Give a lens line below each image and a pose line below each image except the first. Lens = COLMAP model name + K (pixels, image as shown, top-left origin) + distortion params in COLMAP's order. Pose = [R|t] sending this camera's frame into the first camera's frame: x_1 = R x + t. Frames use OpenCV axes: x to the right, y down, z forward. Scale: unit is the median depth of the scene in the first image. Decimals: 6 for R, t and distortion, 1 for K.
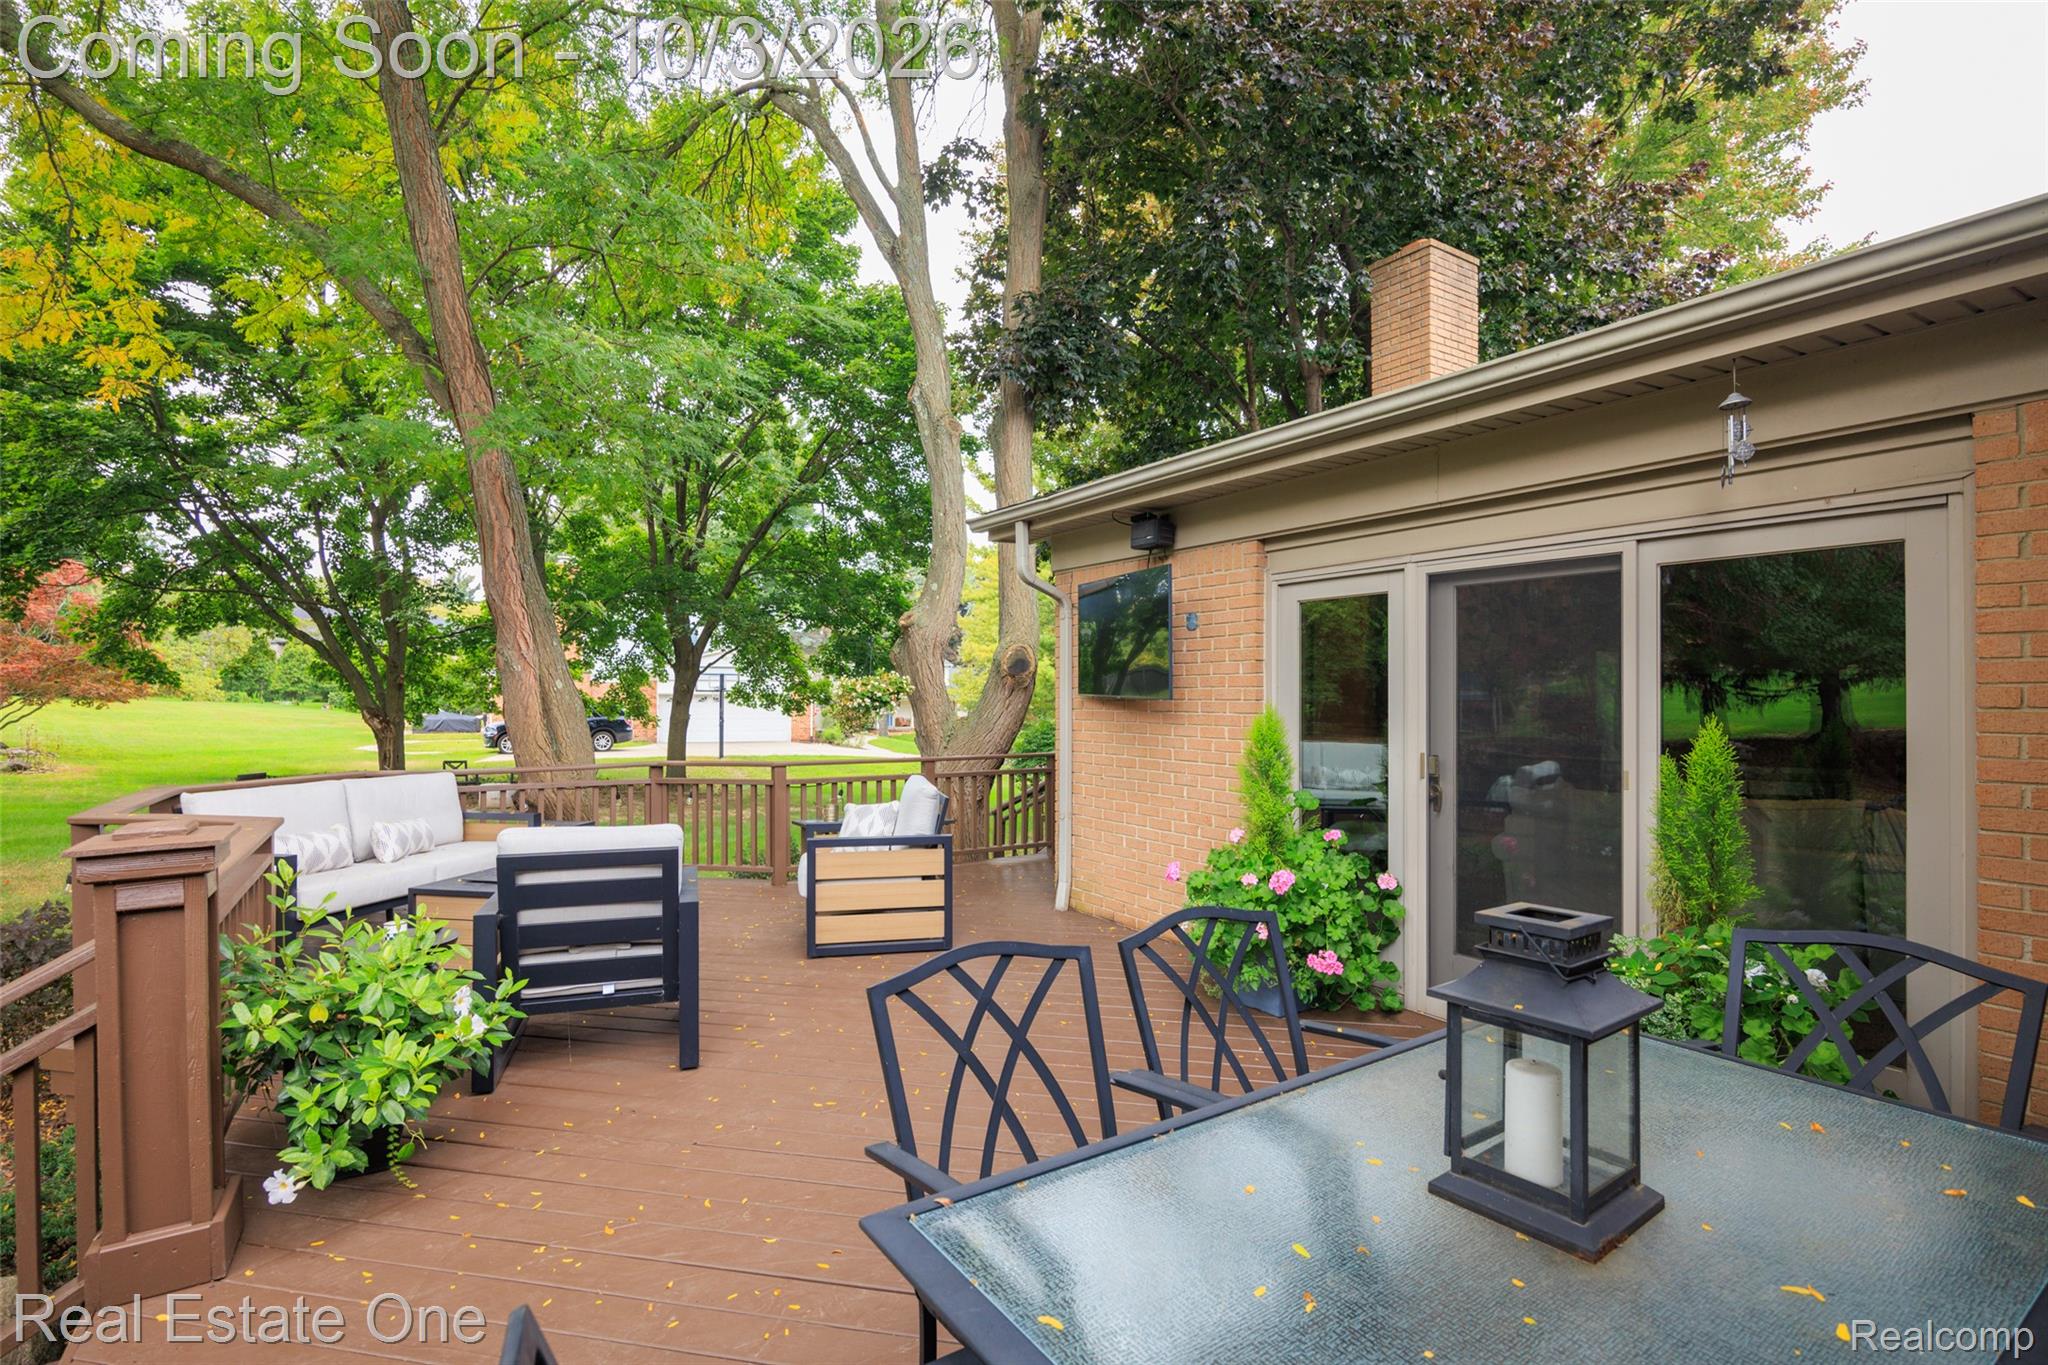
lens RADIAL K [[960.3, 0, 1032.4], [0, 960.3, 703.2], [0, 0, 1]] dist [-0.001347, -0.000279]
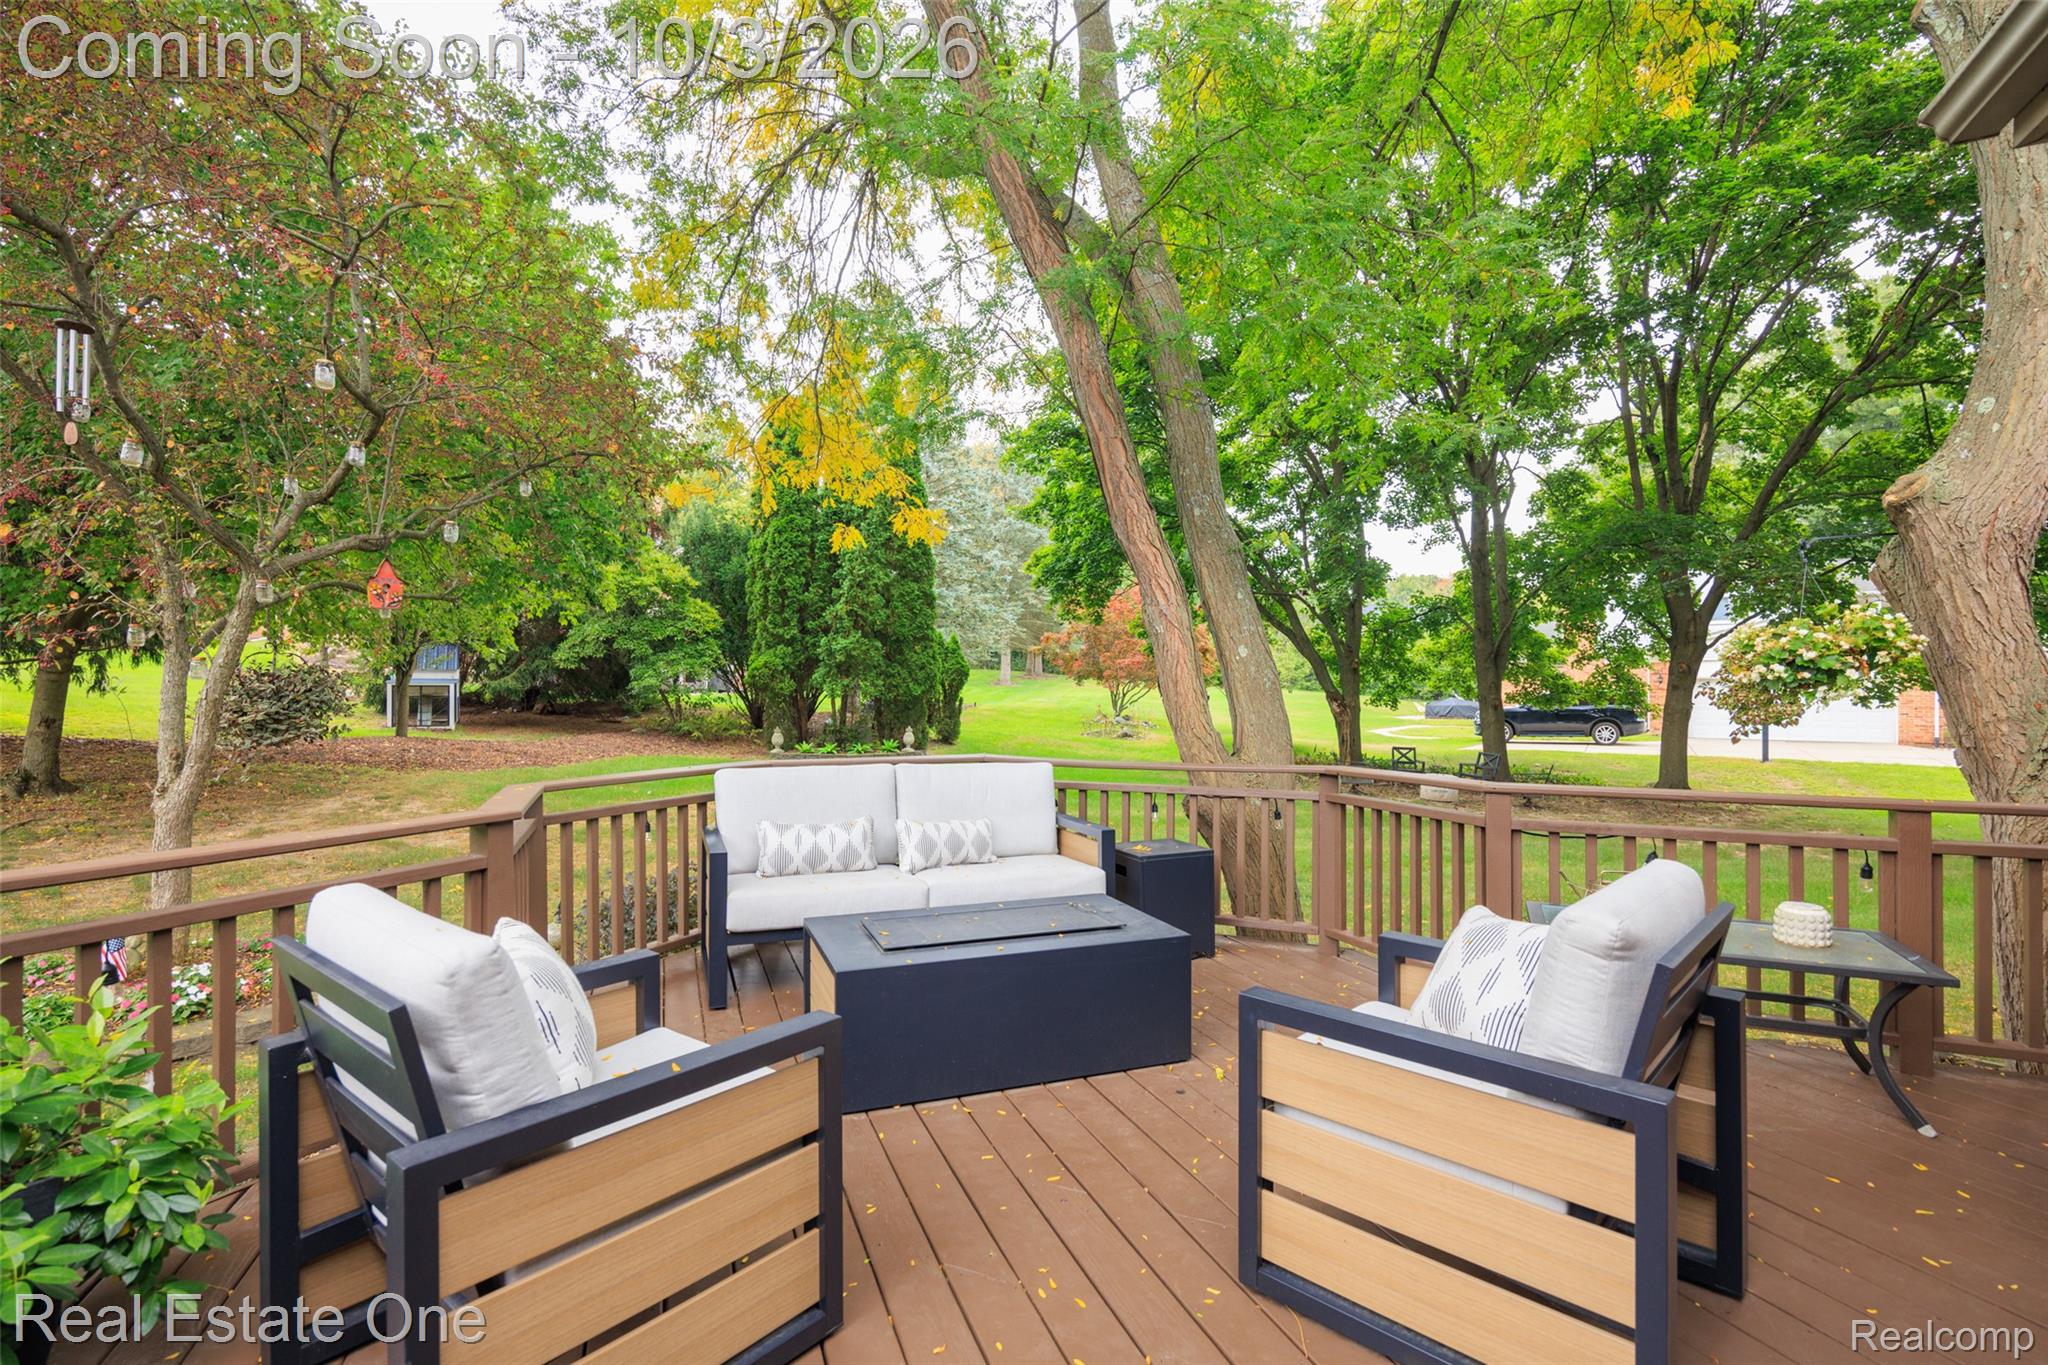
lens RADIAL K [[960.3, 0, 1017.8], [0, 960.3, 674.6], [0, 0, 1]] dist [-0.001347, -0.000279]
pose [[0.525265, -0.009329, -0.850887, 0.011673], [-0.005129, 0.999887, -0.014129, 0.002900], [0.850923, 0.011786, 0.525158, 0.136857]]
